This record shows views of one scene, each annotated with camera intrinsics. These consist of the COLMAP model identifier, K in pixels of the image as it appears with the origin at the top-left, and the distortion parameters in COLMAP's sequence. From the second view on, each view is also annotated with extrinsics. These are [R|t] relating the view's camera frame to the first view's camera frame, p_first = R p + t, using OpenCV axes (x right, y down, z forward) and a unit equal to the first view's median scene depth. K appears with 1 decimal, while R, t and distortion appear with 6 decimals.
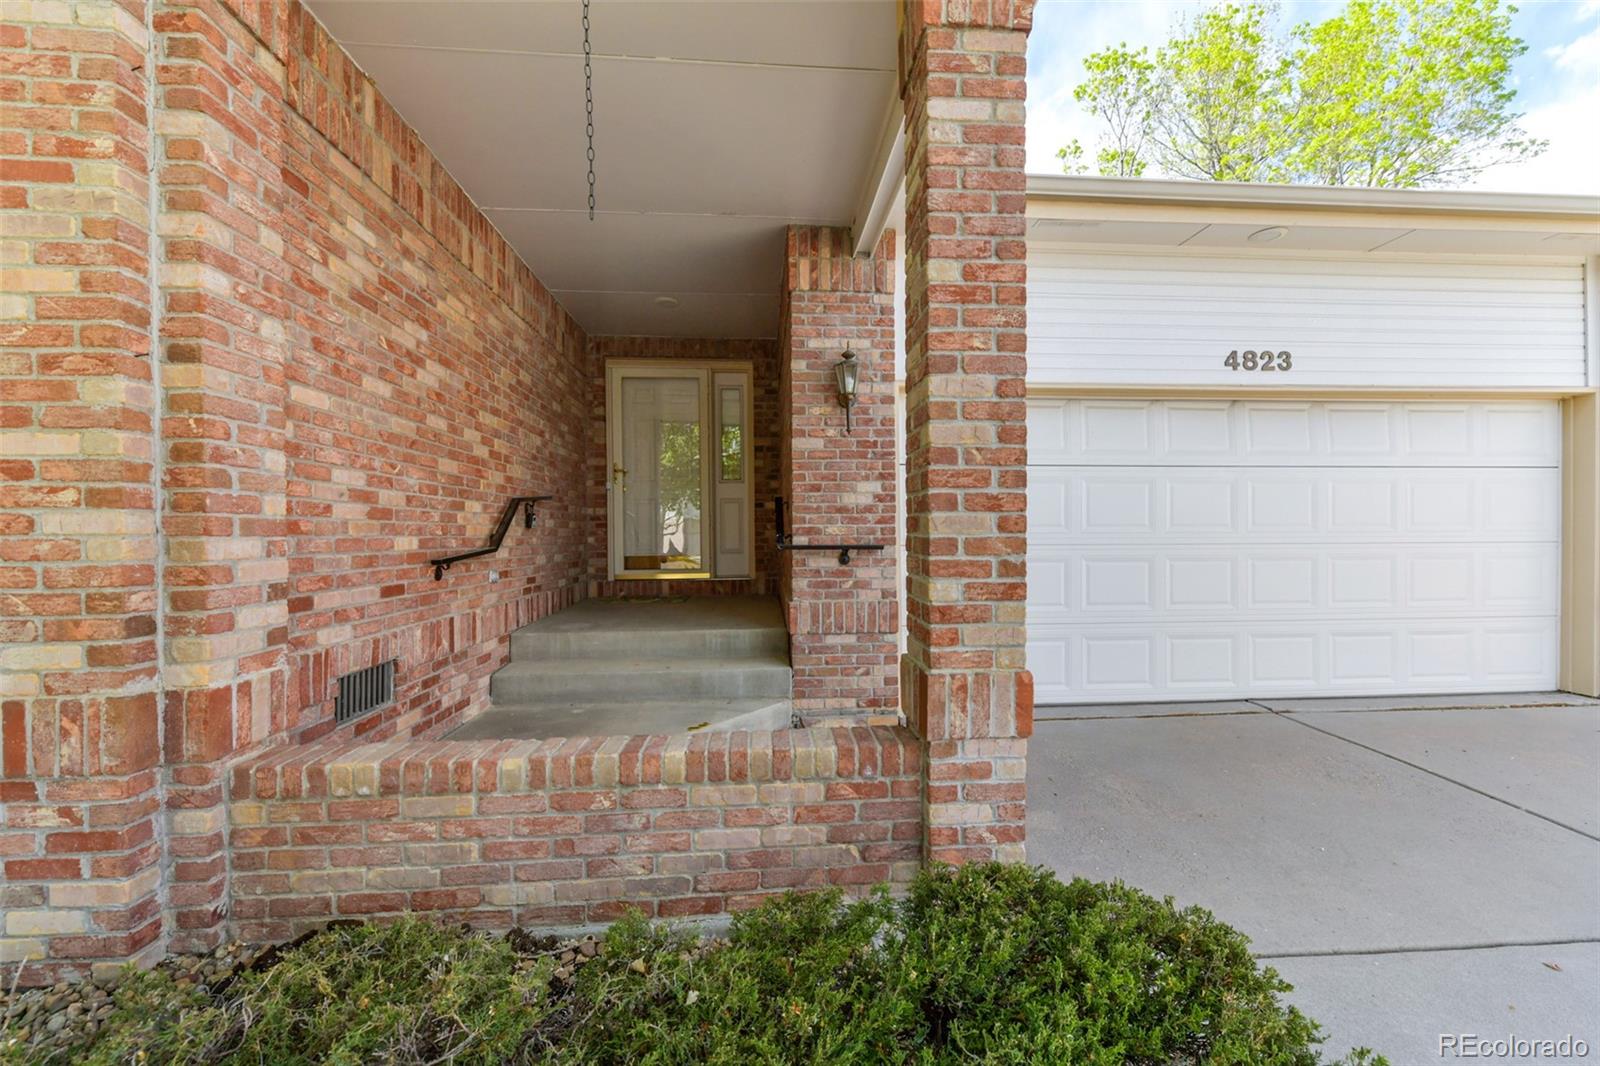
lens RADIAL K [[627.3, 0, 802.1], [0, 627.3, 542.2], [0, 0, 1]] dist [-0.002942, -0.000751]
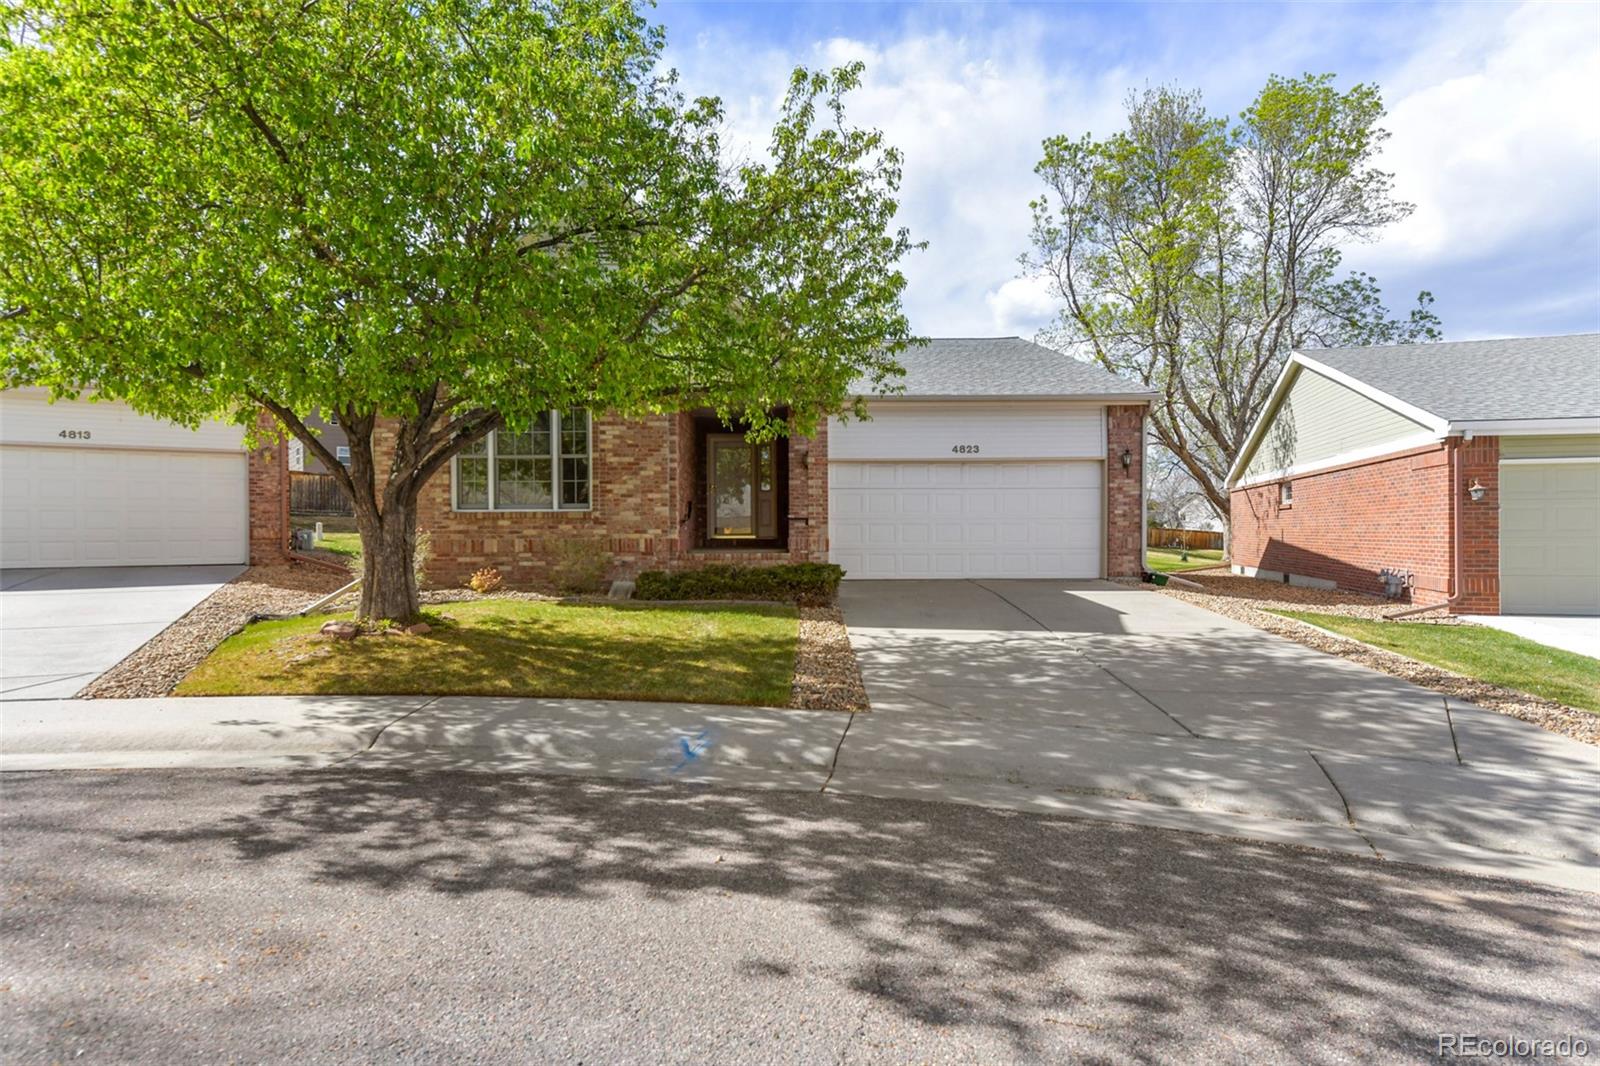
lens RADIAL K [[856.5, 0, 792.4], [0, 856.5, 533.2], [0, 0, 1]] dist [-0.015004, -0.001348]
pose [[0.997606, 0.001137, -0.069150, 0.356427], [-0.002098, 0.999902, -0.013815, 0.167714], [0.069128, 0.013927, 0.997511, -3.808090]]
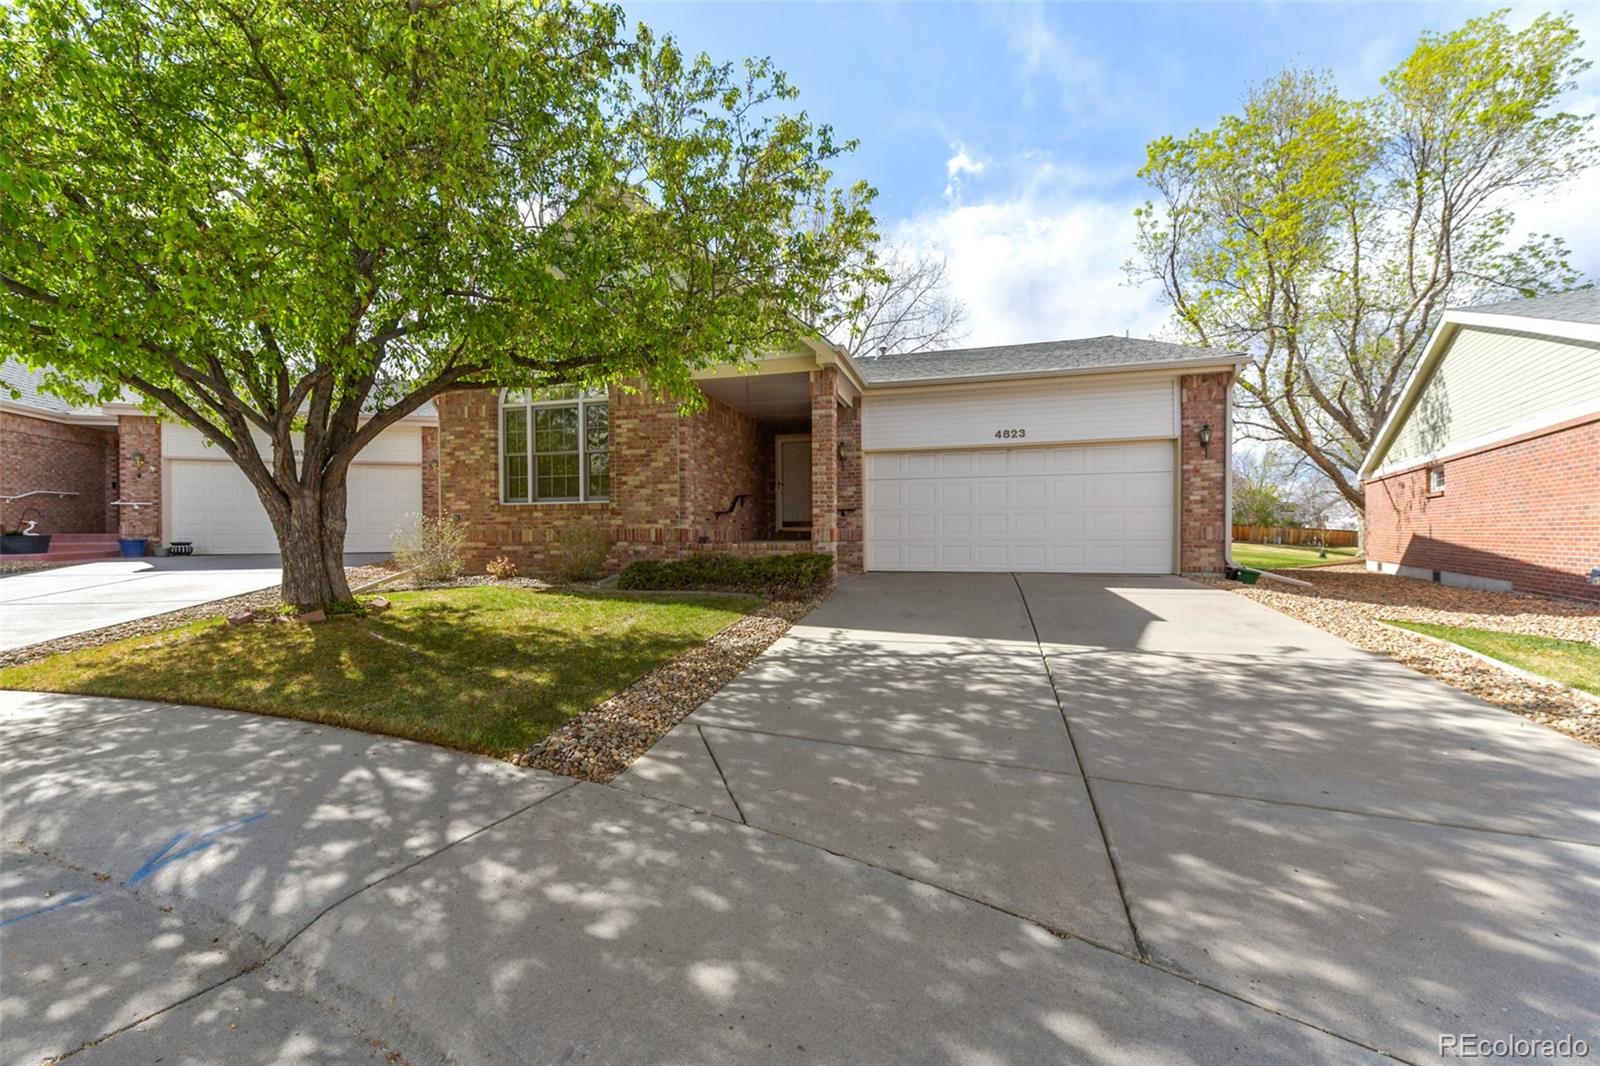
lens RADIAL K [[627.3, 0, 801.1], [0, 627.3, 540.1], [0, 0, 1]] dist [-0.002942, -0.000751]
pose [[0.942199, 0.001800, -0.335050, 1.120349], [-0.003654, 0.999981, -0.004901, 0.210590], [0.335035, 0.005842, 0.942188, -2.316897]]
